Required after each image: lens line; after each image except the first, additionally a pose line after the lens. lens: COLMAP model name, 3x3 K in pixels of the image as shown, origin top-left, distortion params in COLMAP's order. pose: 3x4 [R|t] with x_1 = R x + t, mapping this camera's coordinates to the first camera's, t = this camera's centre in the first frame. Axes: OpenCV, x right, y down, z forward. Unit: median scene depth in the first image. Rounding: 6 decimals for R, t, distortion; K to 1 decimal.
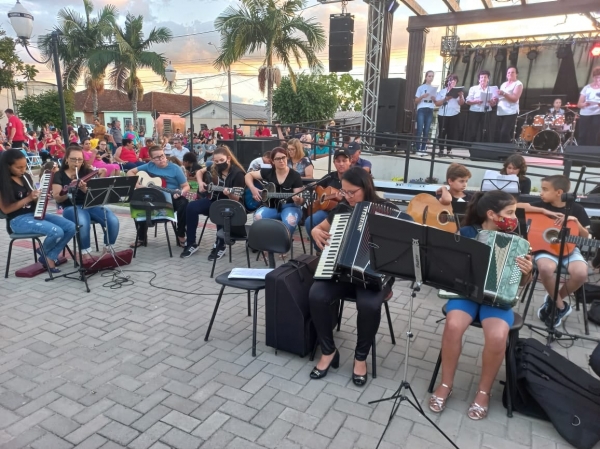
lens RADIAL K [[428.2, 0, 296.4], [0, 428.2, 230.0], [0, 0, 1]] dist [0.030885, -0.000864]
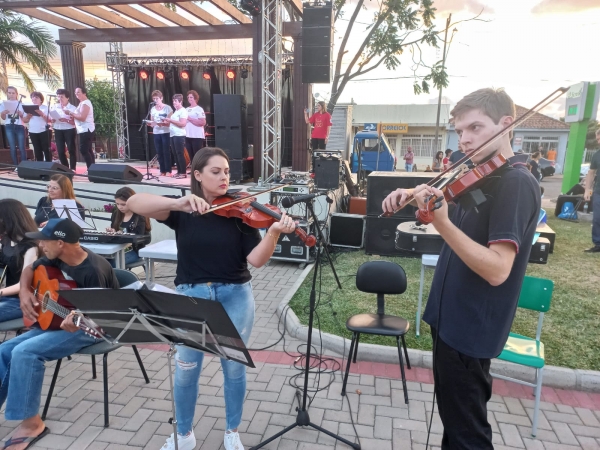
lens RADIAL K [[428.2, 0, 296.4], [0, 428.2, 230.5], [0, 0, 1]] dist [0.030885, -0.000864]
pose [[0.957304, -0.067727, 0.281038, 0.288177], [0.072051, 0.997388, -0.005069, 0.004661], [-0.279961, 0.025101, 0.959683, -0.055736]]
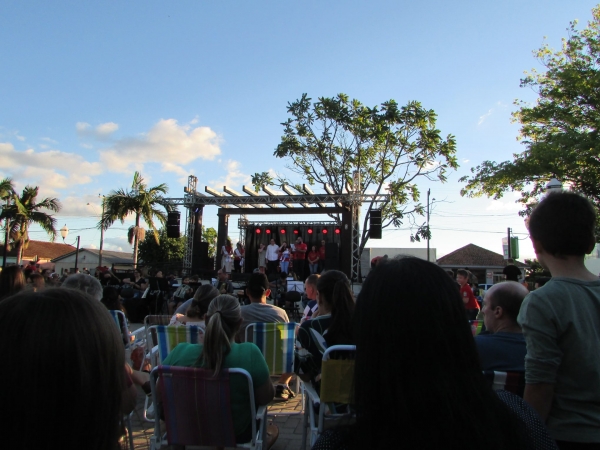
lens RADIAL K [[422.8, 0, 299.4], [0, 422.8, 221.5], [0, 0, 1]] dist [-0.024926, -0.002778]
pose [[0.954345, 0.036451, 0.296476, 0.037253], [0.070040, 0.937550, -0.340727, 0.115611], [-0.290380, 0.345936, 0.892192, -0.409510]]
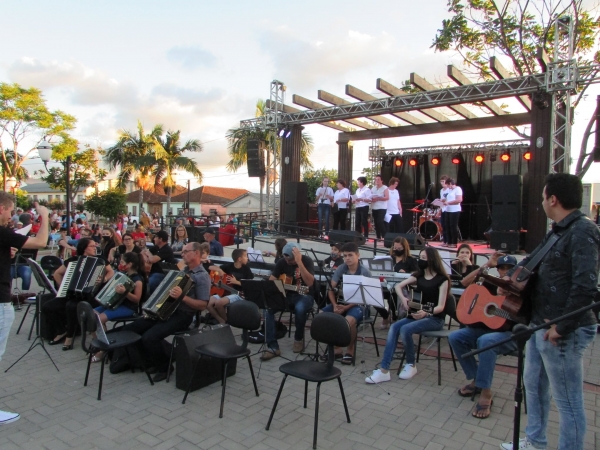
lens RADIAL K [[422.8, 0, 299.4], [0, 422.8, 221.5], [0, 0, 1]] dist [-0.024926, -0.002778]
pose [[0.990291, 0.003412, -0.138971, 0.196496], [-0.033682, 0.975800, -0.216056, 0.022266], [0.134871, 0.218639, 0.966440, -0.102753]]
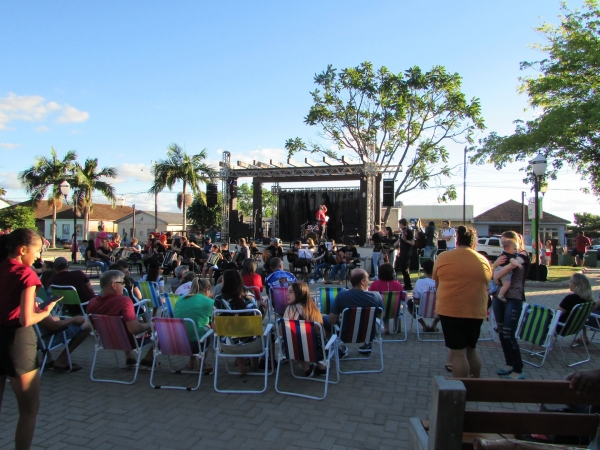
lens RADIAL K [[422.8, 0, 299.4], [0, 422.8, 221.5], [0, 0, 1]] dist [-0.024926, -0.002778]
pose [[0.982980, -0.009647, 0.183460, 0.068063], [0.054714, 0.968677, -0.242221, 0.117605], [-0.175377, 0.248136, 0.952718, -0.523770]]
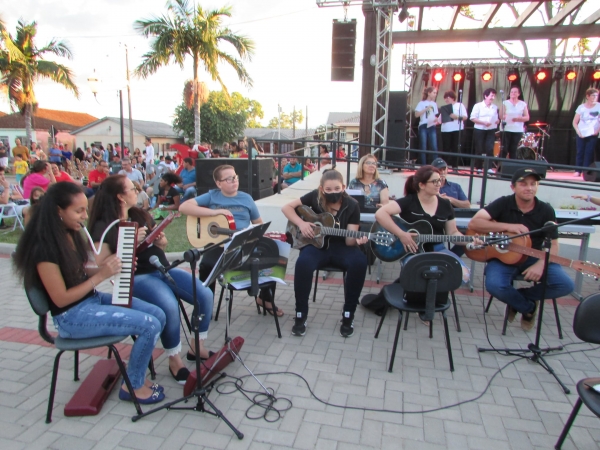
lens RADIAL K [[431.5, 0, 300.0], [0, 431.5, 225.0], [0, 0, 1]] dist [-0.040283, -0.000636]
pose [[0.964787, -0.053959, 0.257439, -0.104721], [0.066610, 0.996950, -0.040669, -0.019853], [-0.254459, 0.056384, 0.965438, 0.085846]]
